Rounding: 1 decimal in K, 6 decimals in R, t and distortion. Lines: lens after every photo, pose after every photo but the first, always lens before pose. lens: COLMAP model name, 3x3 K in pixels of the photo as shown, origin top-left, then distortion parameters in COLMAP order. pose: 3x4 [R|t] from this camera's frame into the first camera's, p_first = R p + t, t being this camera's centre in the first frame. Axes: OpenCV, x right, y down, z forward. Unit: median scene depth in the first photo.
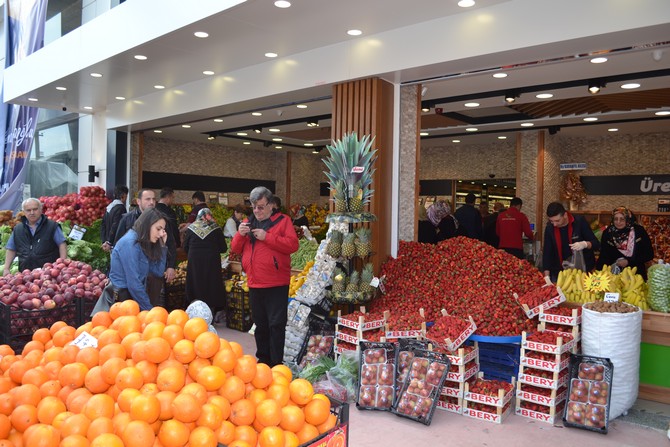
lens RADIAL K [[525.8, 0, 335.0], [0, 525.8, 223.5], [0, 0, 1]] dist [-0.080344, 0.004685]
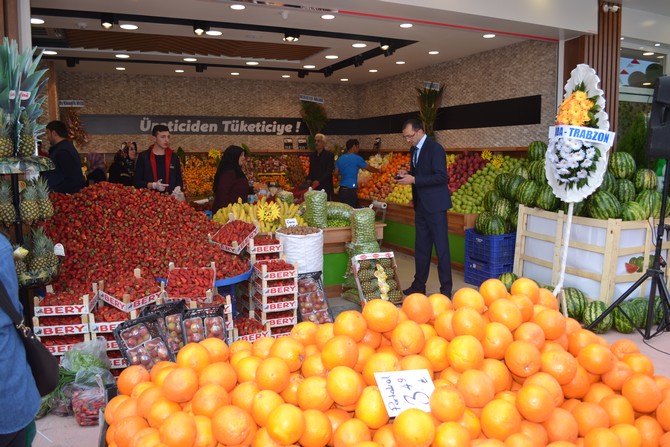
lens RADIAL K [[525.8, 0, 335.0], [0, 525.8, 223.5], [0, 0, 1]] dist [-0.080344, 0.004685]
pose [[0.411848, -0.138327, 0.900692, -0.434205], [0.032639, 0.990016, 0.137121, -0.013374], [-0.910668, -0.027075, 0.412251, 0.357068]]
